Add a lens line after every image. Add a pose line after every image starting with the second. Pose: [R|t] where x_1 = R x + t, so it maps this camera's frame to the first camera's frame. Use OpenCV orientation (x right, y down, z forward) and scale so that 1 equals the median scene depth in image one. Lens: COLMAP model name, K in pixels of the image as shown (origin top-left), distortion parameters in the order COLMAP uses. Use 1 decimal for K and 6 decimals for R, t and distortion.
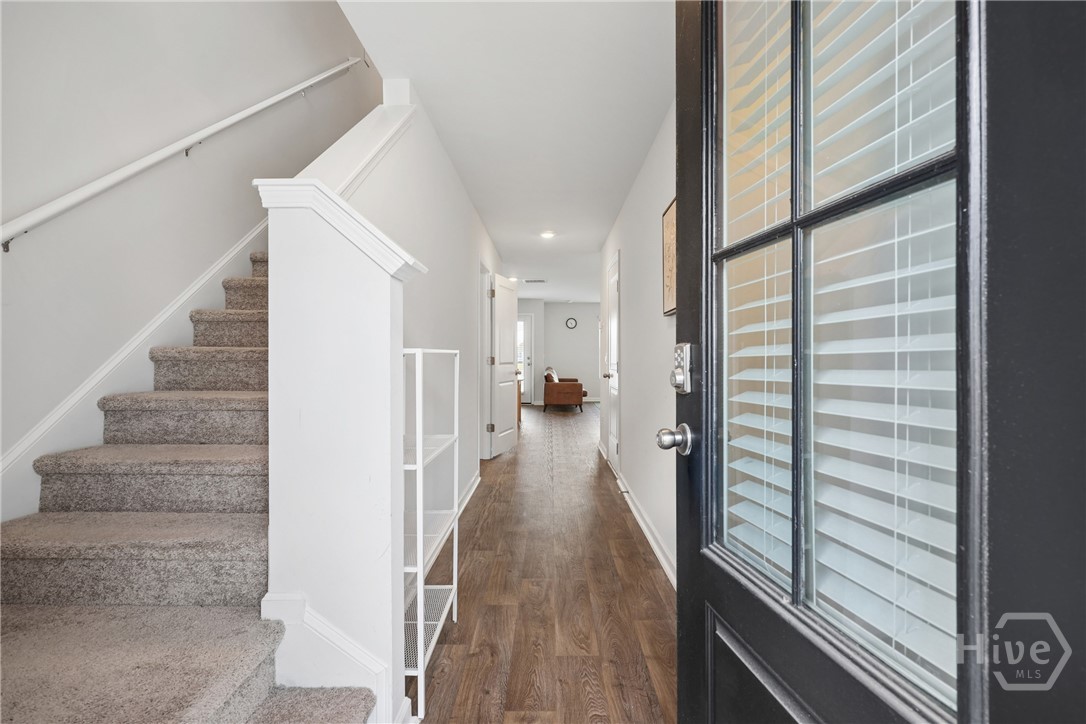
lens RADIAL K [[515.1, 0, 545.0], [0, 515.1, 361.1], [0, 0, 1]] dist [0.004043, 0.000162]
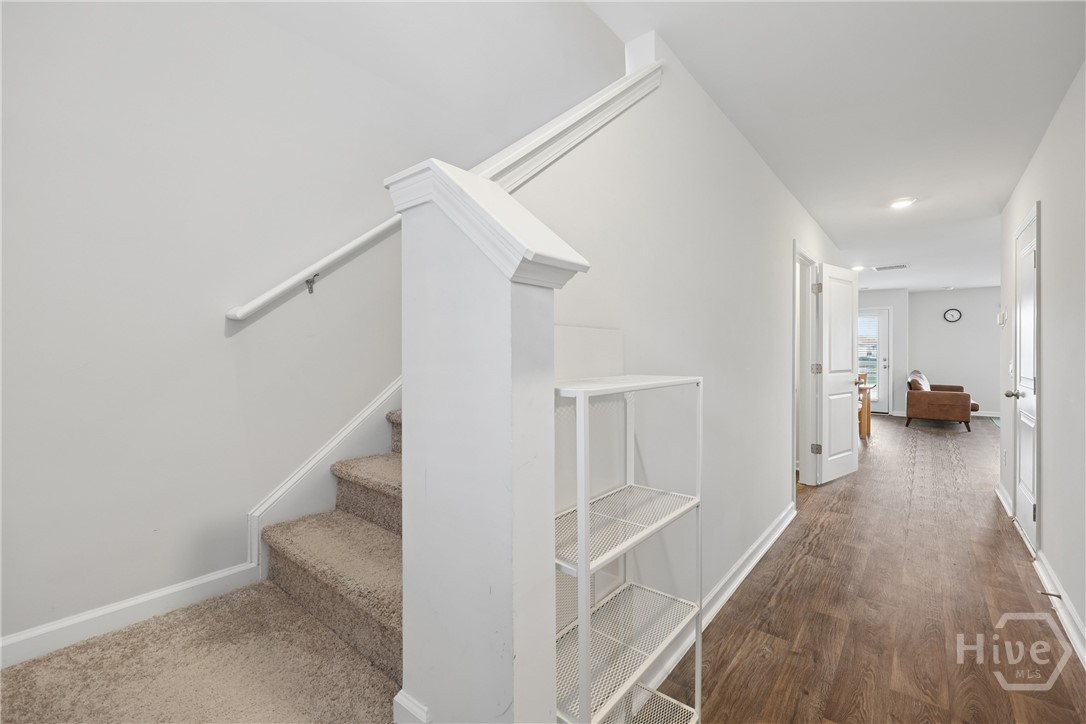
lens RADIAL K [[446.8, 0, 566.3], [0, 446.8, 355.2], [0, 0, 1]] dist [0.001496, 0.001494]
pose [[0.783251, 0.002170, -0.621702, 0.026994], [-0.002511, 0.999997, 0.000327, -0.021207], [0.621701, 0.001305, 0.783254, 0.176074]]
